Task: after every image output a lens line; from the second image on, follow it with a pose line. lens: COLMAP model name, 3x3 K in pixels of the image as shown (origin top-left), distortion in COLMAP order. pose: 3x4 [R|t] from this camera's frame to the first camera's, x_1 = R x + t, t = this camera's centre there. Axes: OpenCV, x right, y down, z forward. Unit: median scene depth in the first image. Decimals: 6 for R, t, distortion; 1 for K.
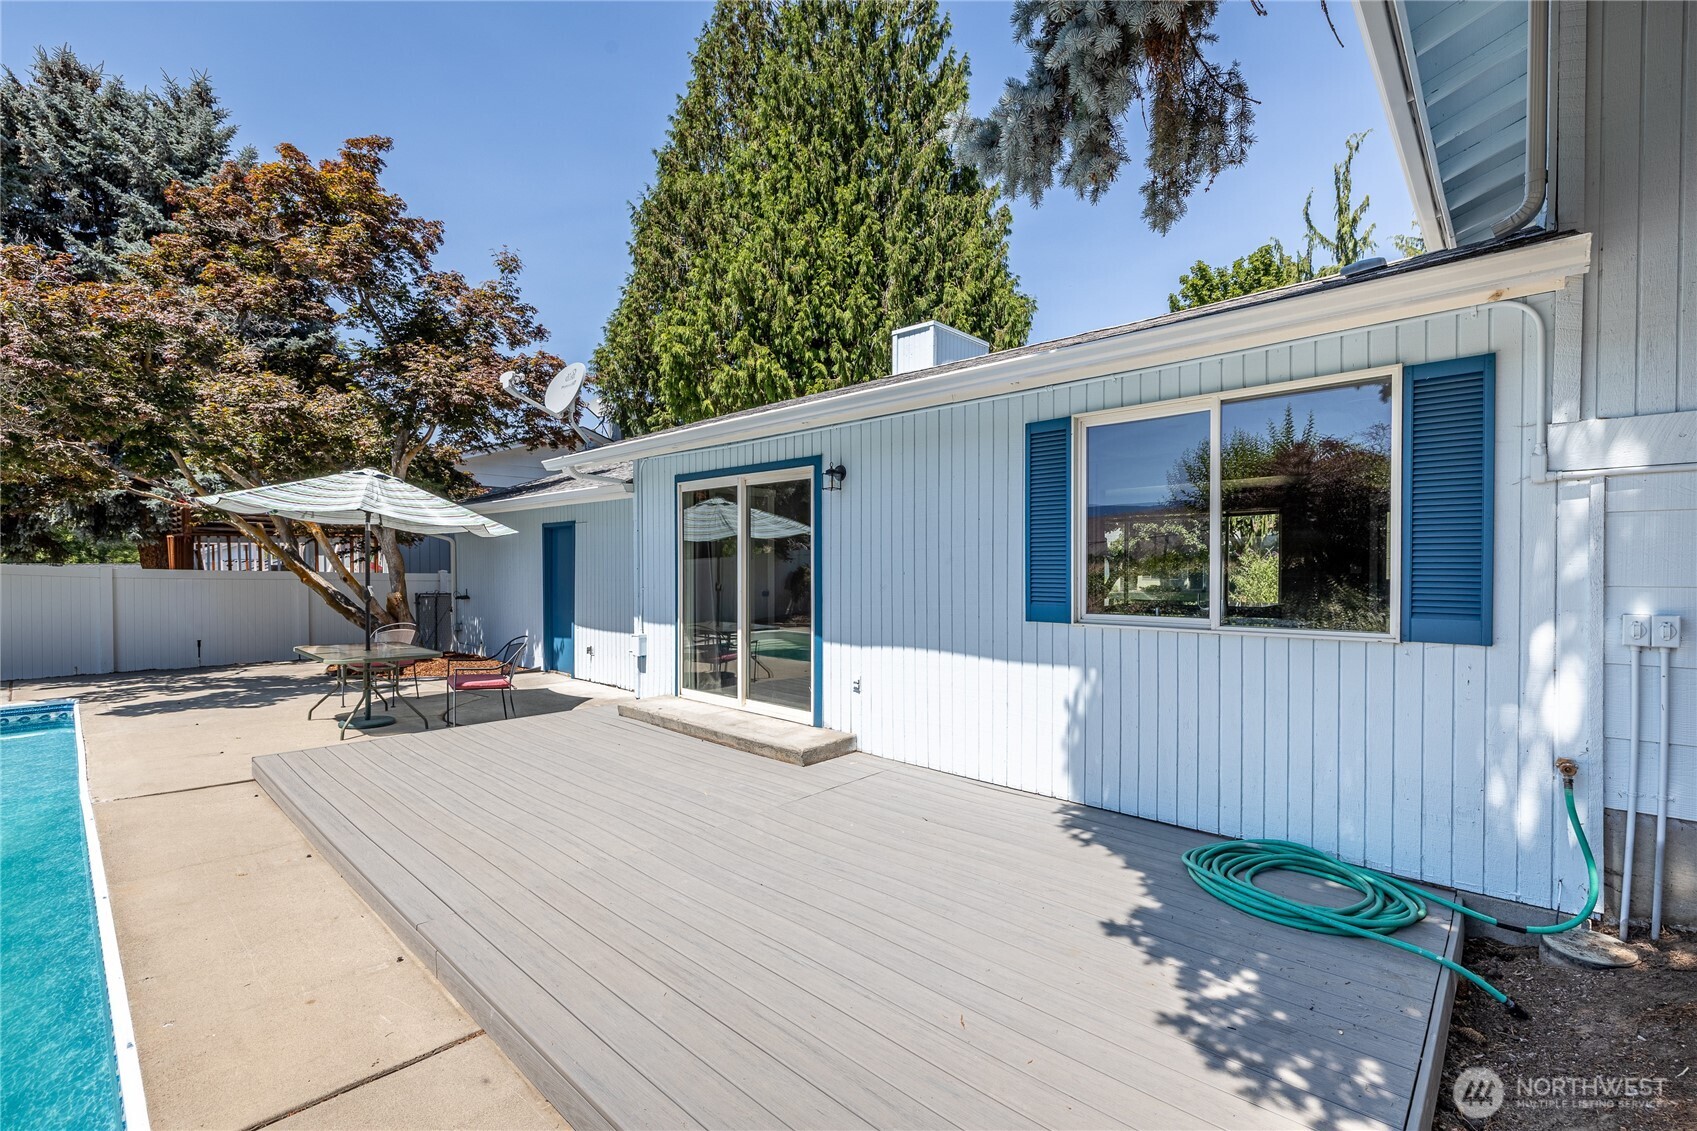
lens RADIAL K [[738.4, 0, 834.7], [0, 738.4, 569.5], [0, 0, 1]] dist [0.000972, -0.000189]
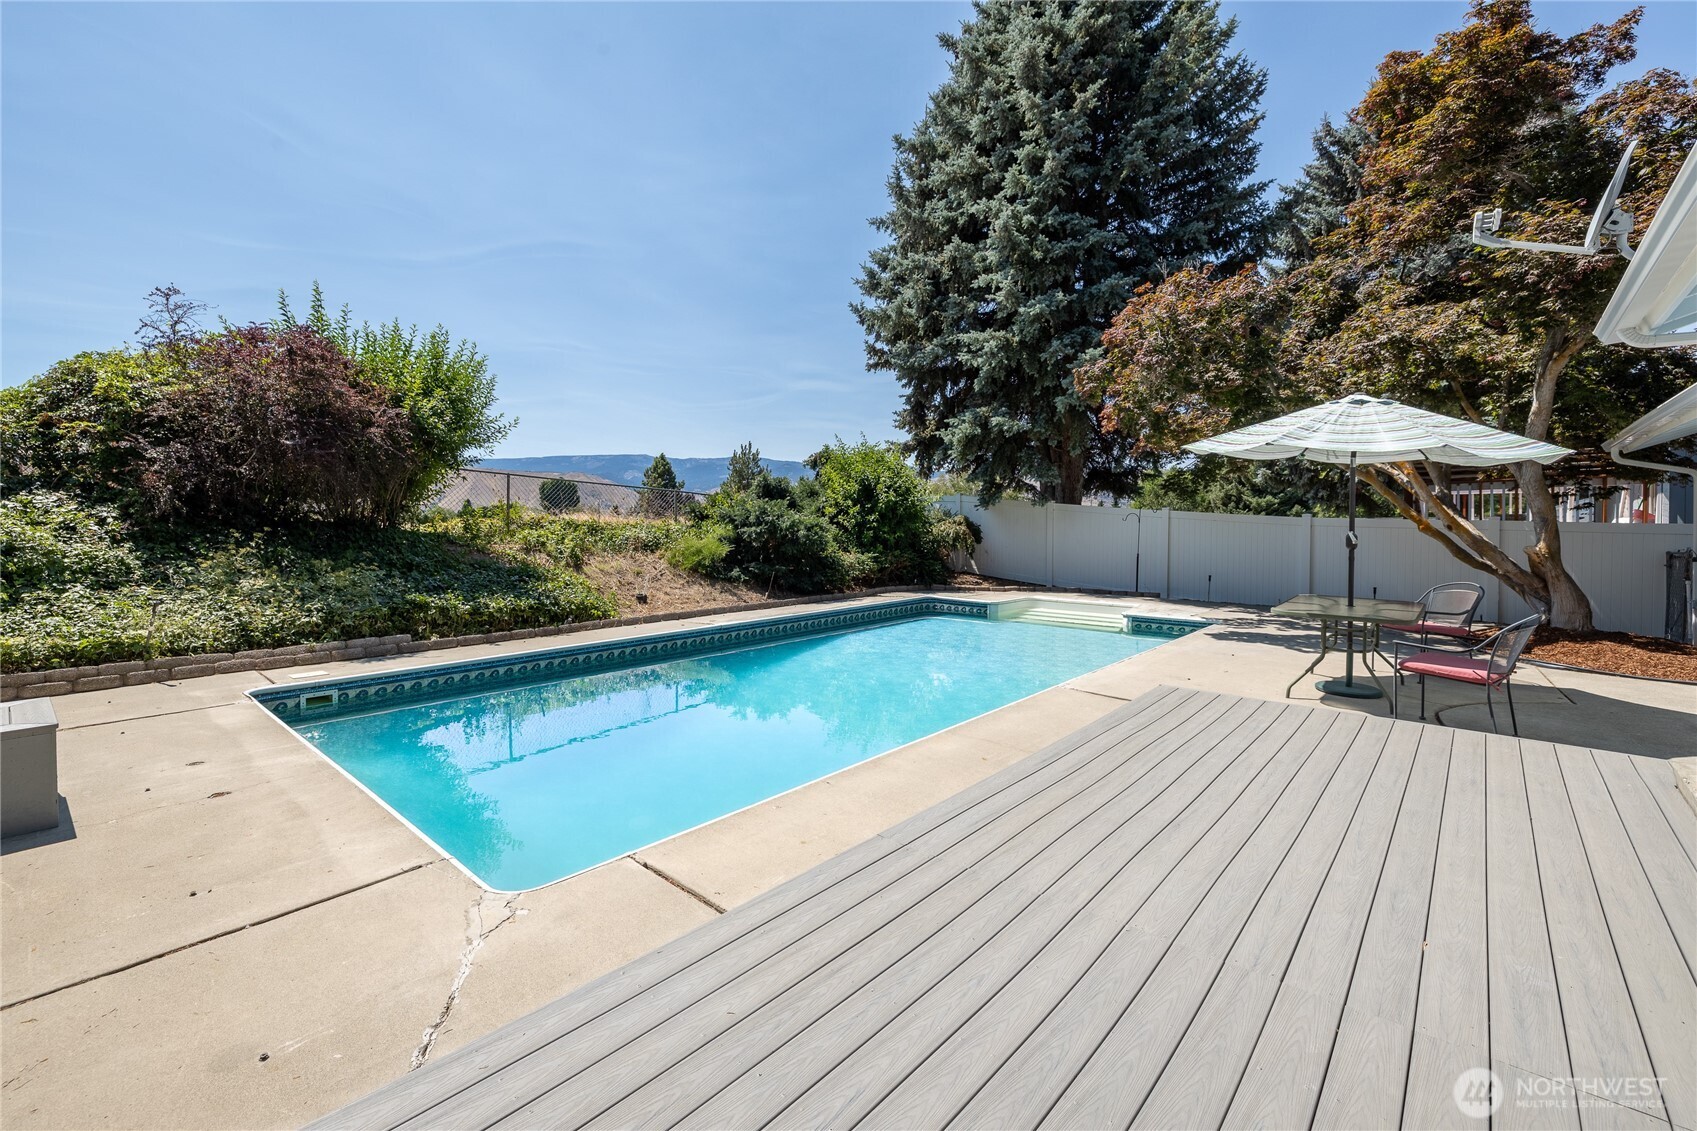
lens RADIAL K [[709.9, 0, 840.4], [0, 709.9, 550.4], [0, 0, 1]] dist [0.001016, 0.000087]
pose [[0.024142, 0.037850, -0.998992, 0.103297], [-0.001718, 0.999283, 0.037819, 0.008268], [0.999707, 0.000803, 0.024190, 0.220495]]
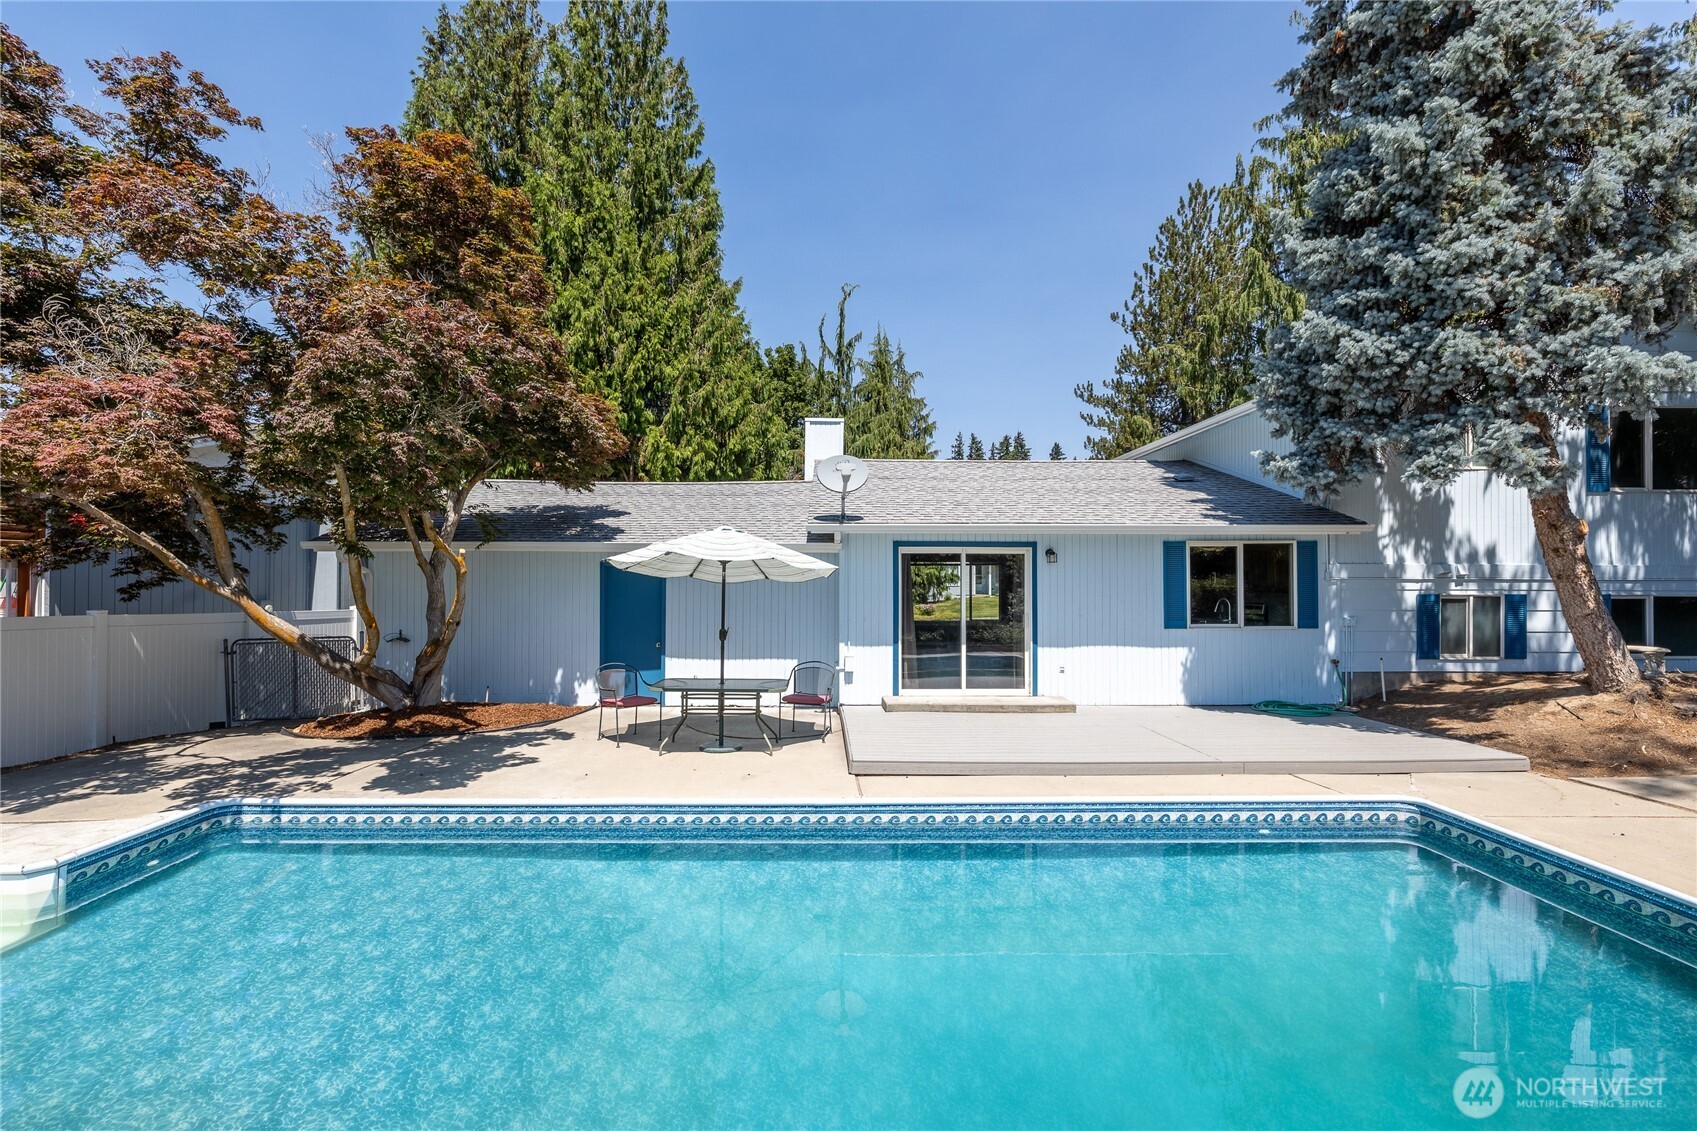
lens RADIAL K [[738.4, 0, 834.7], [0, 738.4, 569.5], [0, 0, 1]] dist [0.000972, -0.000189]
pose [[0.713831, 0.014540, 0.700167, -0.868259], [0.002724, 0.999719, -0.023538, -0.025946], [-0.700312, 0.018709, 0.713591, 0.039836]]
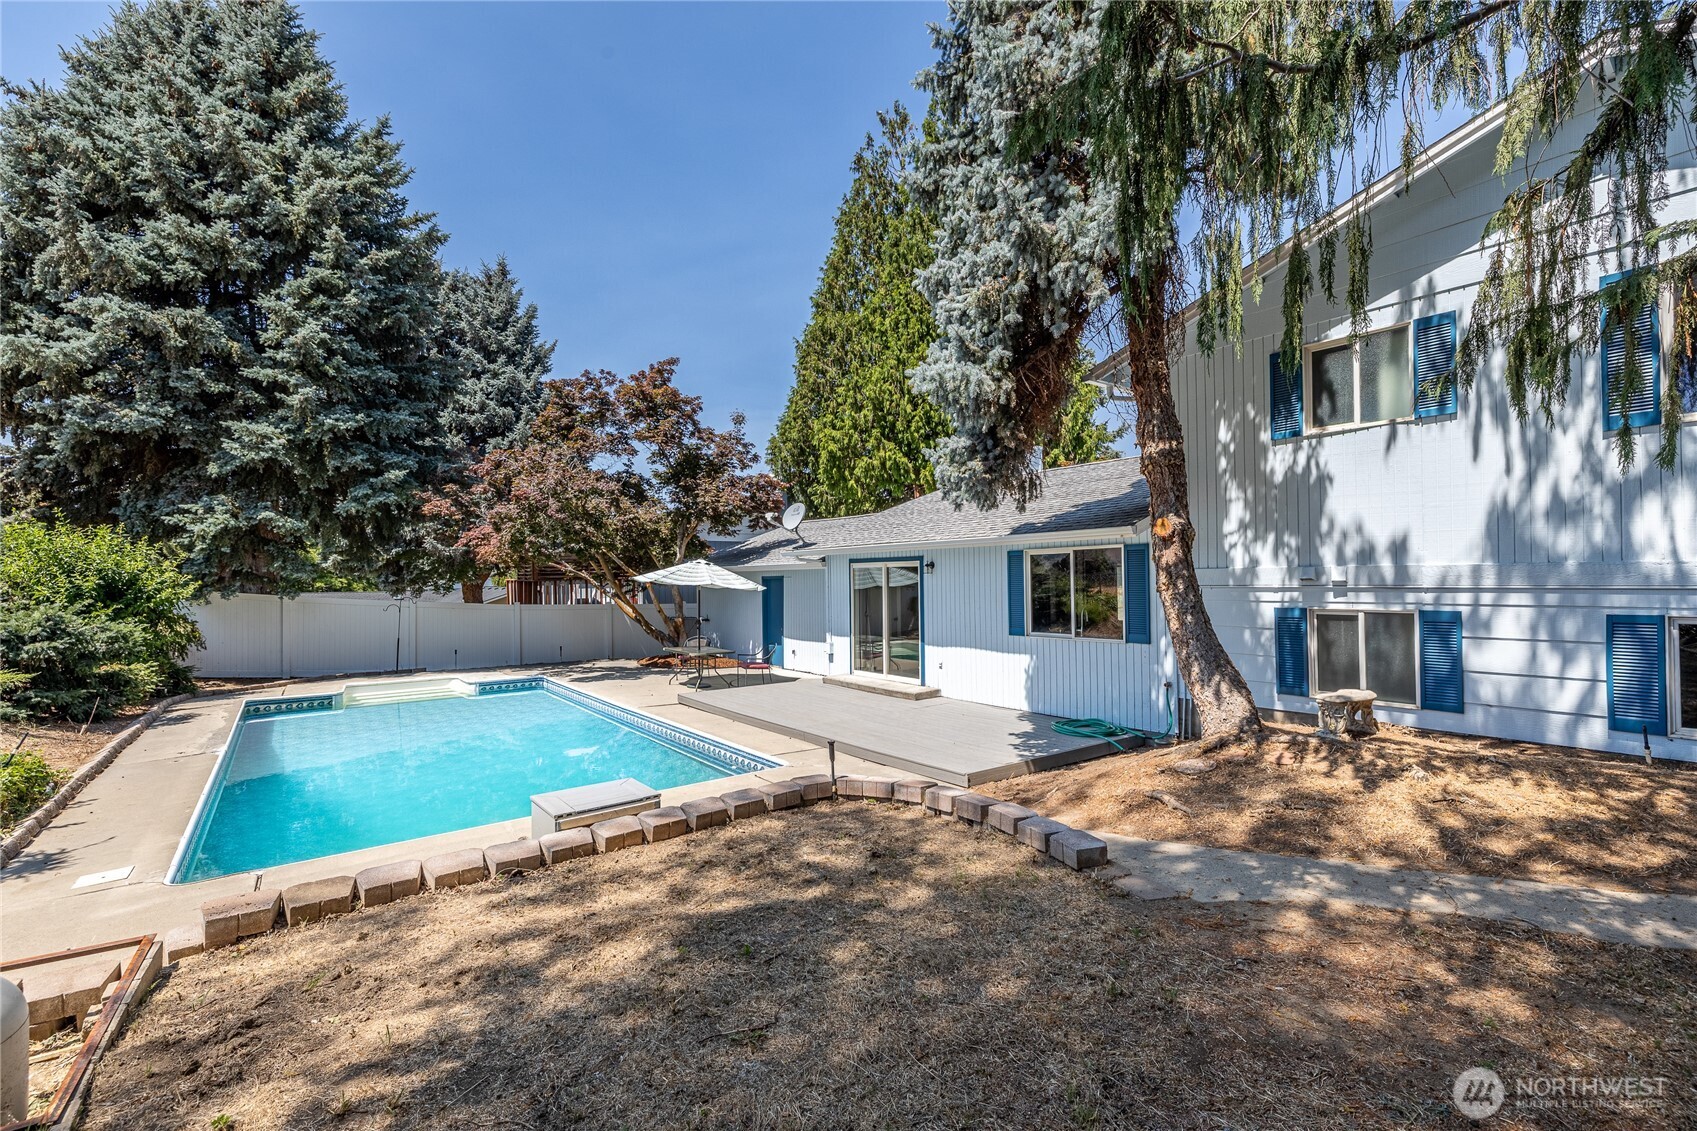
lens RADIAL K [[700.6, 0, 861.4], [0, 700.6, 564.7], [0, 0, 1]] dist [0.000475, 0.000061]
pose [[0.990934, -0.013138, -0.133702, 0.040236], [0.009235, 0.999514, -0.029768, -0.039390], [0.134028, 0.028264, 0.990574, -0.540494]]
